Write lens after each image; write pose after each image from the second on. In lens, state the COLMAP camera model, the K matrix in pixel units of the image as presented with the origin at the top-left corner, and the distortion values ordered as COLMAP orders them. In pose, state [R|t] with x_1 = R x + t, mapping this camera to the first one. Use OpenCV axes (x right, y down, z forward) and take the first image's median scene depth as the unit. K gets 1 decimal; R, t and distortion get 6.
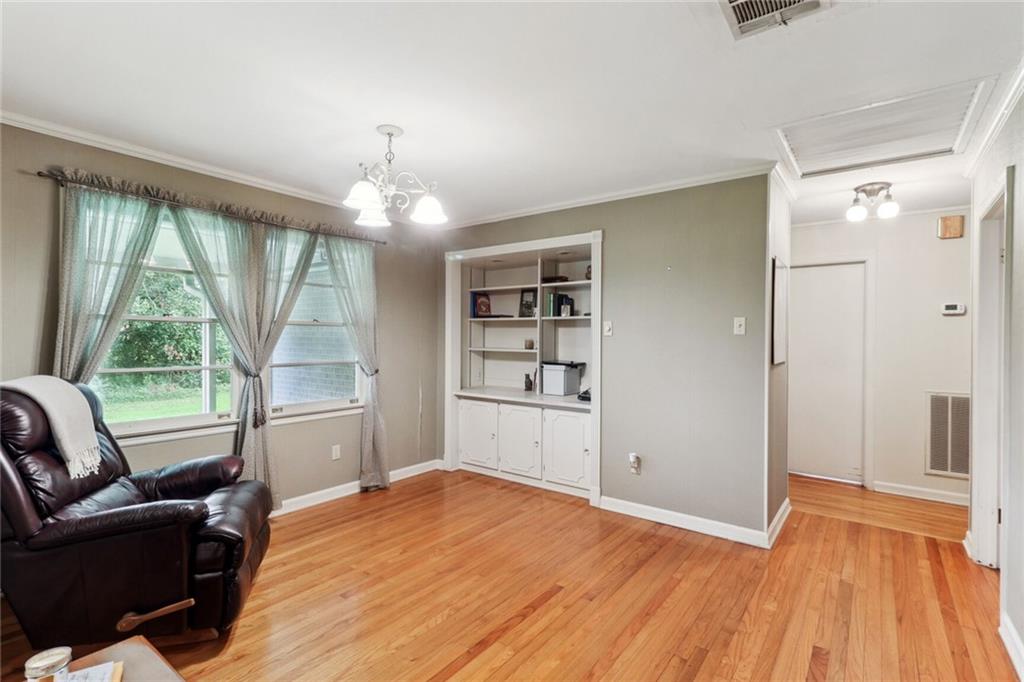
lens RADIAL K [[482.8, 0, 513.6], [0, 482.8, 337.9], [0, 0, 1]] dist [0.003472, -0.001771]
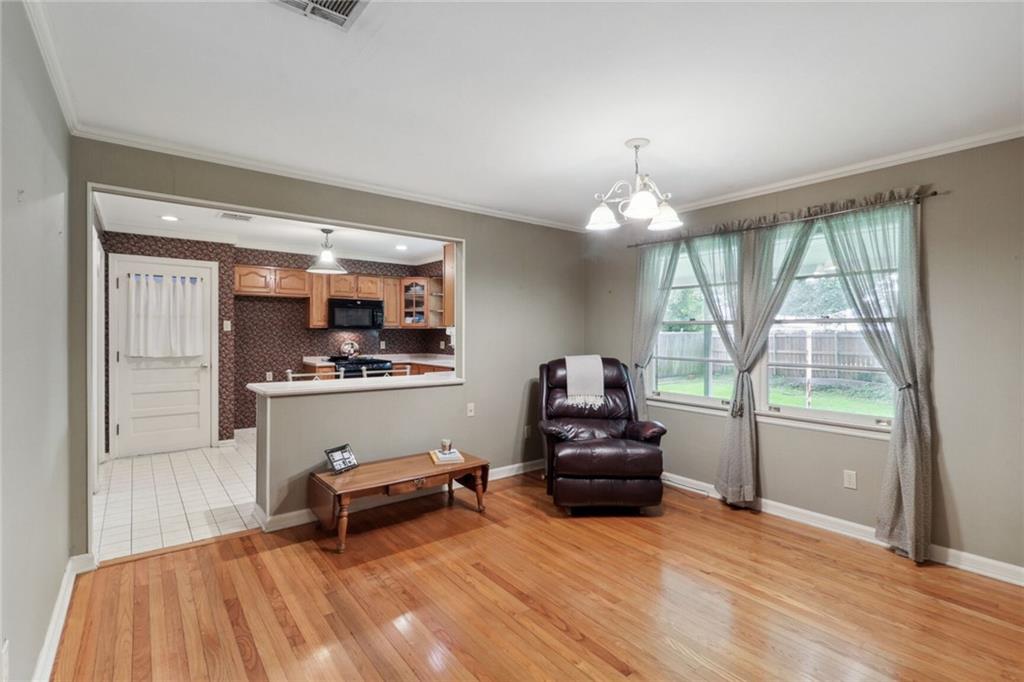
lens RADIAL K [[482.8, 0, 517.6], [0, 482.8, 337.2], [0, 0, 1]] dist [0.003472, -0.001771]
pose [[-0.259880, -0.002005, -0.965639, 0.610146], [-0.009523, 0.999955, 0.000486, 0.004644], [0.965594, 0.009322, -0.259887, 0.732771]]
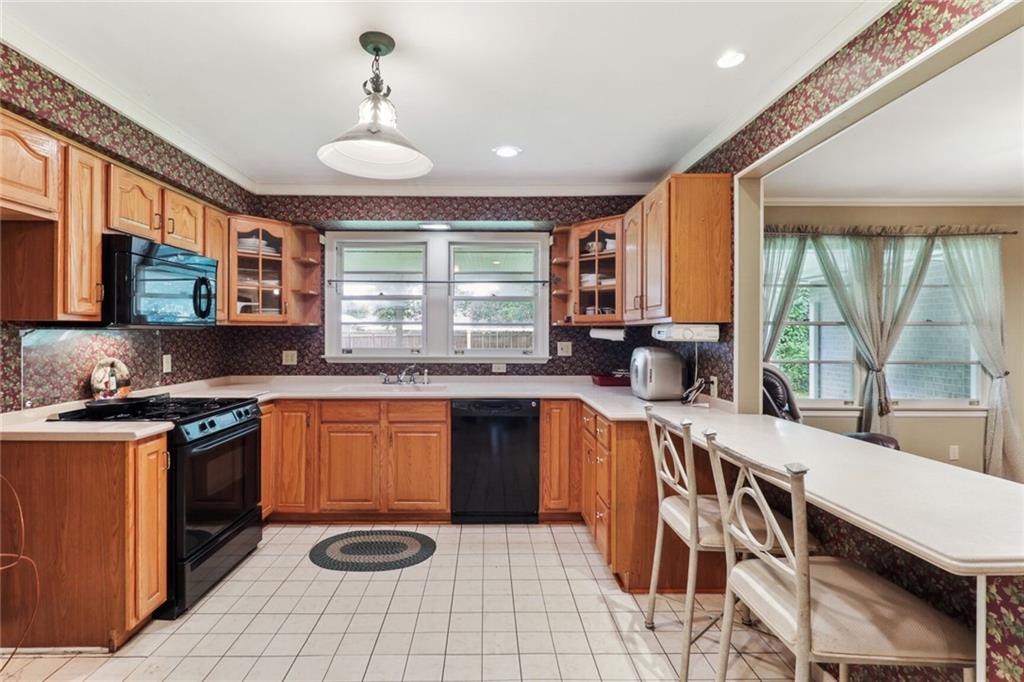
lens RADIAL K [[482.8, 0, 485.6], [0, 482.8, 332.8], [0, 0, 1]] dist [0.003472, -0.001771]
pose [[0.599644, -0.009087, -0.800215, -0.160719], [0.001816, 0.999948, -0.009994, -0.001414], [0.800265, 0.004540, 0.599630, -0.401302]]
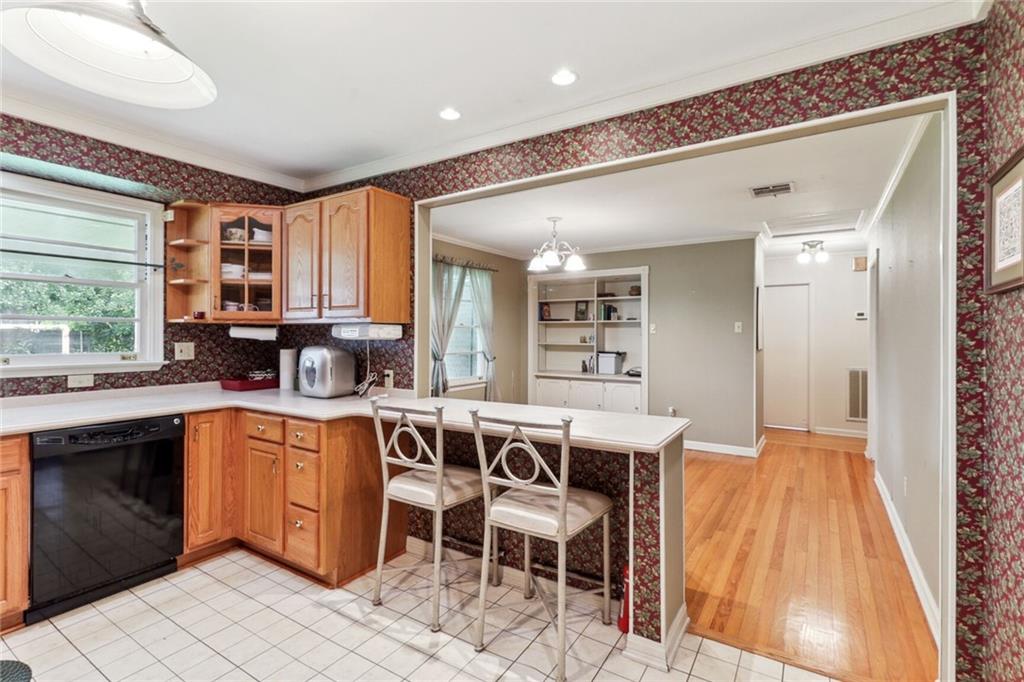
lens RADIAL K [[482.8, 0, 508.6], [0, 482.8, 334.0], [0, 0, 1]] dist [0.003472, -0.001771]
pose [[0.997252, -0.005514, 0.073876, -0.398807], [0.005714, 0.999981, -0.002495, -0.001401], [-0.073861, 0.002911, 0.997264, -0.542277]]
